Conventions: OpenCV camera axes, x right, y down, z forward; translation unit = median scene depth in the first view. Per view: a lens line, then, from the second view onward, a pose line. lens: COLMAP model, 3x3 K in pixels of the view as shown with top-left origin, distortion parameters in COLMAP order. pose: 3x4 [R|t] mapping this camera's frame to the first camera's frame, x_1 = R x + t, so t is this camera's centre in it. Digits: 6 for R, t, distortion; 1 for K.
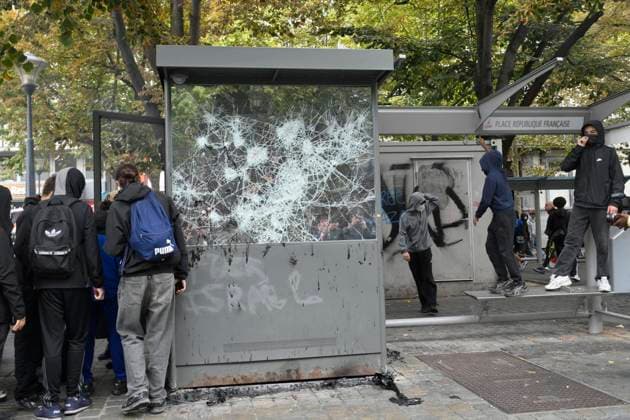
lens RADIAL K [[601.0, 0, 289.9], [0, 601.0, 186.0], [0, 0, 1]] dist [-0.001403, 0.000651]
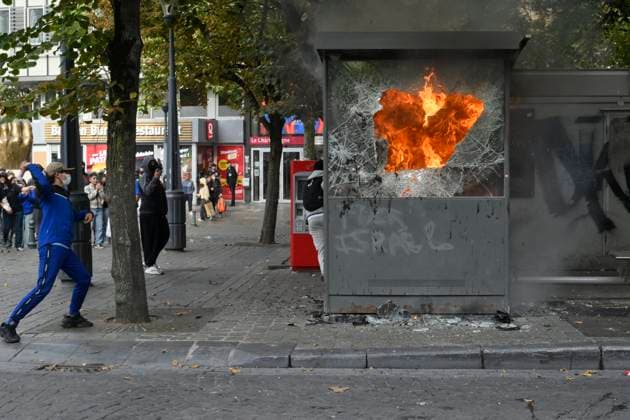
lens RADIAL K [[991.0, 0, 314.8], [0, 991.0, 186.1], [0, 0, 1]] dist [0.005744, -0.013006]
pose [[0.977644, 0.027184, -0.208502, 0.188626], [-0.012902, 0.997495, 0.069555, -0.057939], [0.209870, -0.065310, 0.975546, -0.920256]]
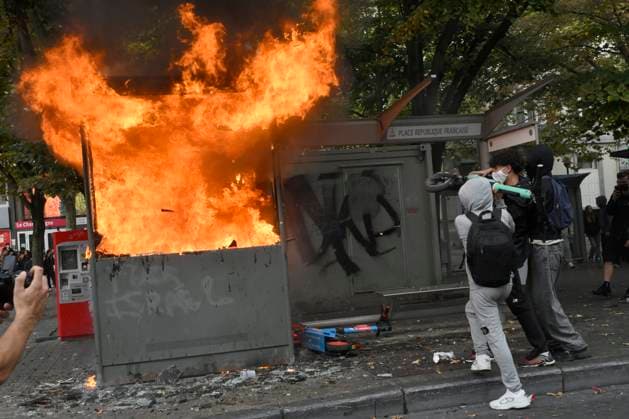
lens RADIAL K [[757.9, 0, 305.2], [0, 757.9, 209.3], [0, 0, 1]] dist [0.001795, -0.000136]
pose [[0.995371, -0.048505, 0.082968, 0.078392], [0.047642, 0.998788, 0.012350, 0.009121], [-0.083466, -0.008340, 0.996476, -0.415398]]
